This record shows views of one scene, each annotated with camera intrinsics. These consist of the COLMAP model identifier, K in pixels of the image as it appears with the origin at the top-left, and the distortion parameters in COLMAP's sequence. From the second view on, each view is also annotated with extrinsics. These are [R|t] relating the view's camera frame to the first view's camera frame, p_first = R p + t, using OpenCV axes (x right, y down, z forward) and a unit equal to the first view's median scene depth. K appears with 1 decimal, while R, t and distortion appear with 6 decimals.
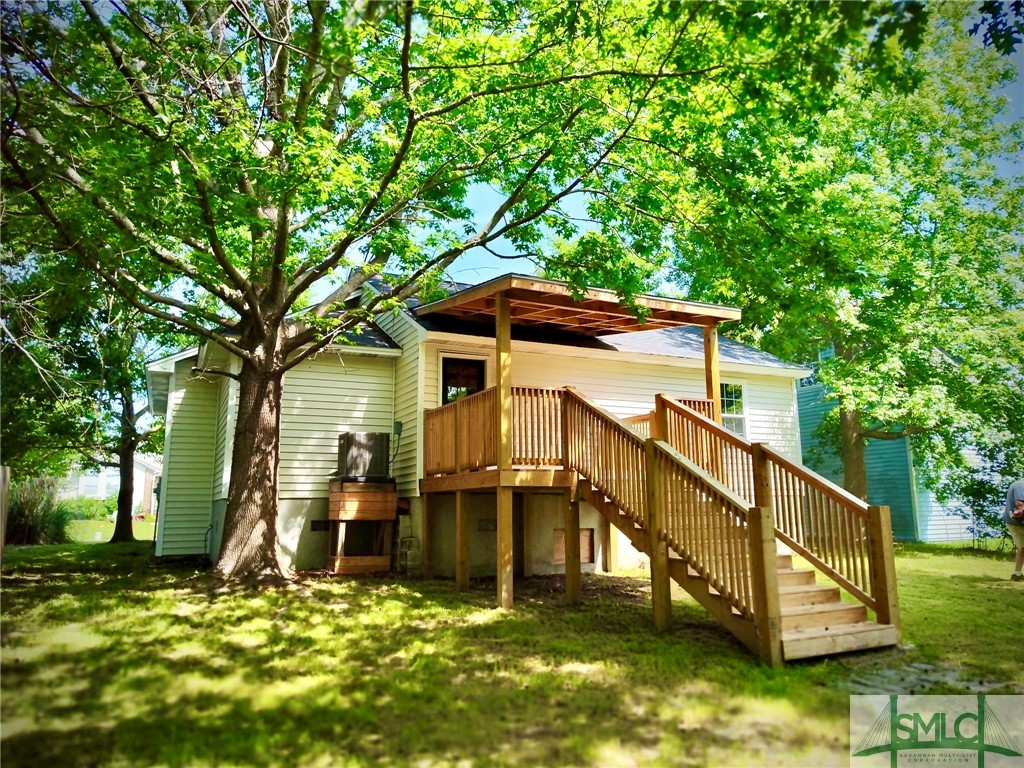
lens RADIAL K [[703.4, 0, 512.0], [0, 703.4, 384.0], [0, 0, 1]] dist [0.051617, -0.061879]
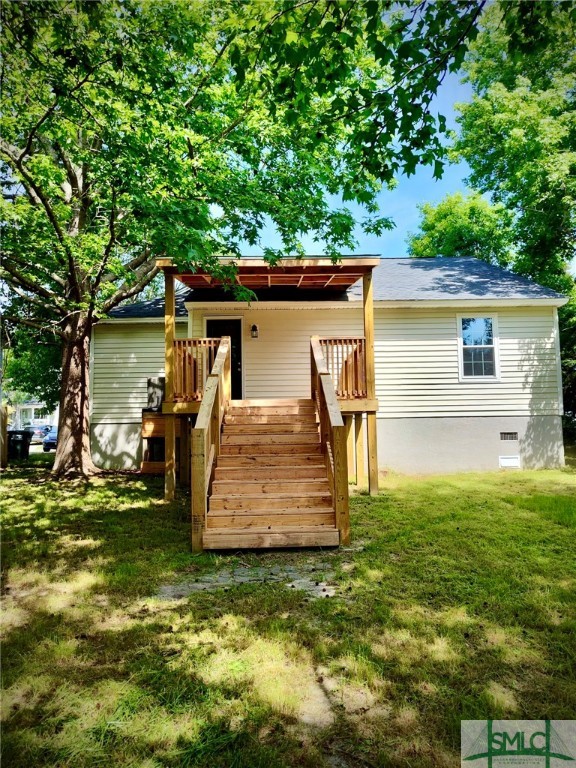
lens RADIAL K [[527.5, 0, 290.9], [0, 527.5, 380.0], [0, 0, 1]] dist [0.051617, -0.061879]
pose [[0.905939, -0.042148, -0.421304, 0.554361], [0.077241, 0.994787, 0.066571, 0.026070], [0.416302, -0.092852, 0.904473, 0.149175]]
